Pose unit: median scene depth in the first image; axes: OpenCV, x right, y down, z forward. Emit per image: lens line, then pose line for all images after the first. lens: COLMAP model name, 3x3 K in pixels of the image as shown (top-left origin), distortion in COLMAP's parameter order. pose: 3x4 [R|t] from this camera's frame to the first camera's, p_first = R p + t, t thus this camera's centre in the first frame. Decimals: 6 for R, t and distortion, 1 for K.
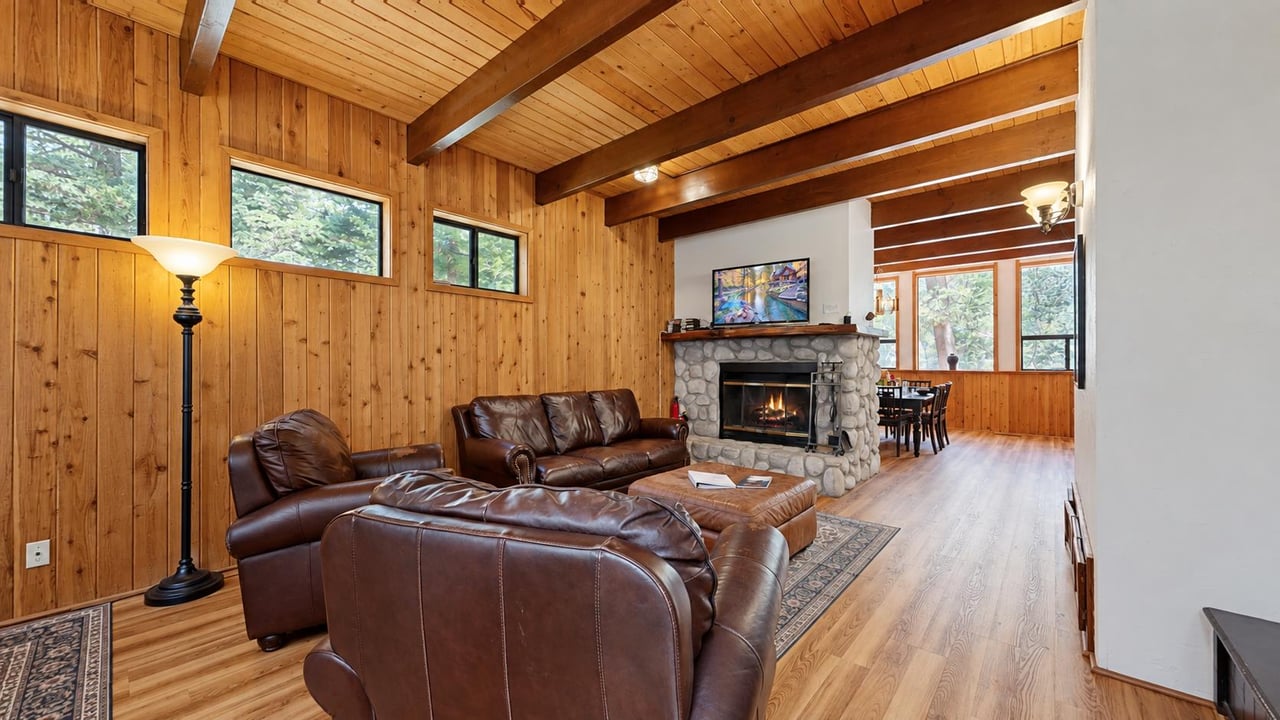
lens RADIAL K [[469.9, 0, 640.0], [0, 469.9, 360.0], [0, 0, 1]] dist [0.001599, 0.000040]
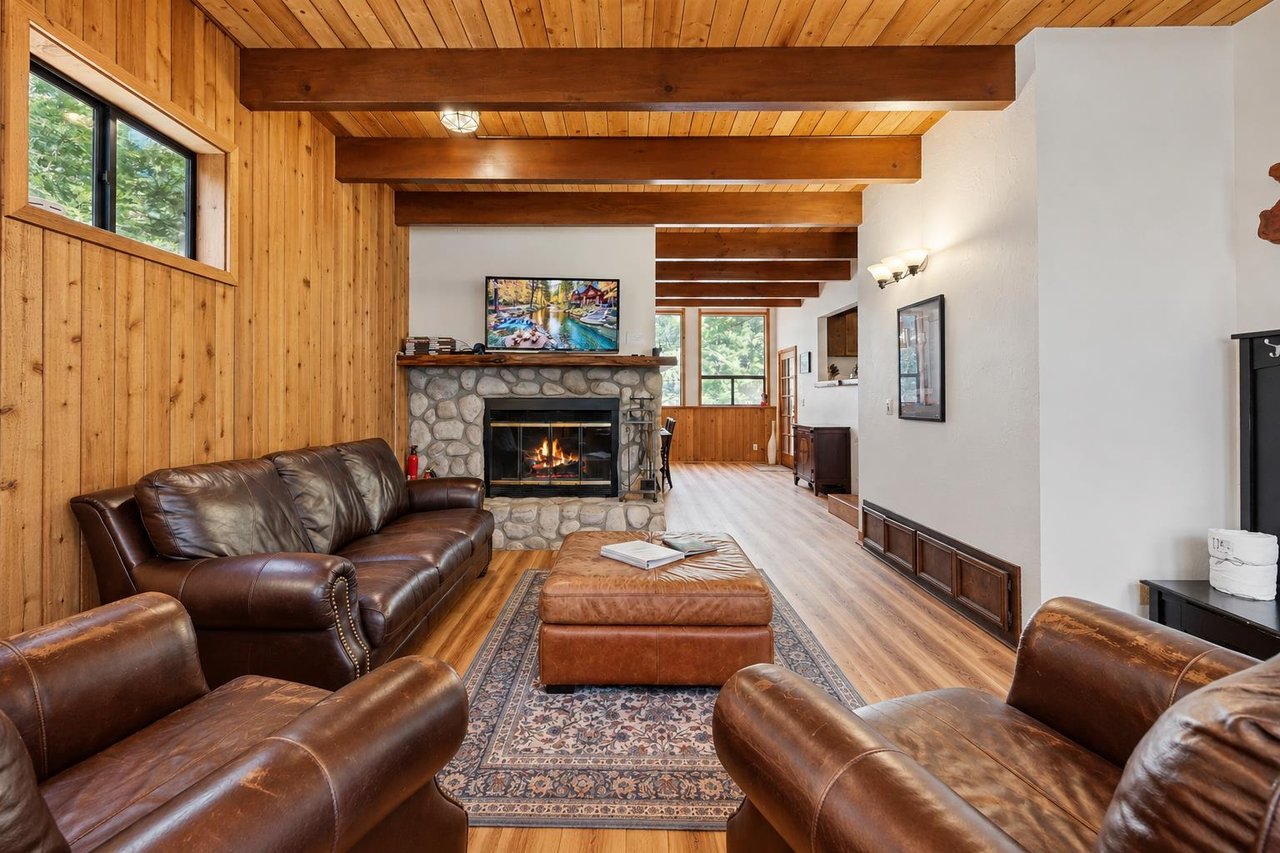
lens RADIAL K [[524.4, 0, 600.1], [0, 524.4, 394.5], [0, 0, 1]] dist [-0.001542, -0.000050]
pose [[0.753454, 0.007575, 0.657457, -0.291485], [-0.007316, 0.999968, -0.003137, 0.001244], [-0.657460, -0.002446, 0.753486, 0.264877]]
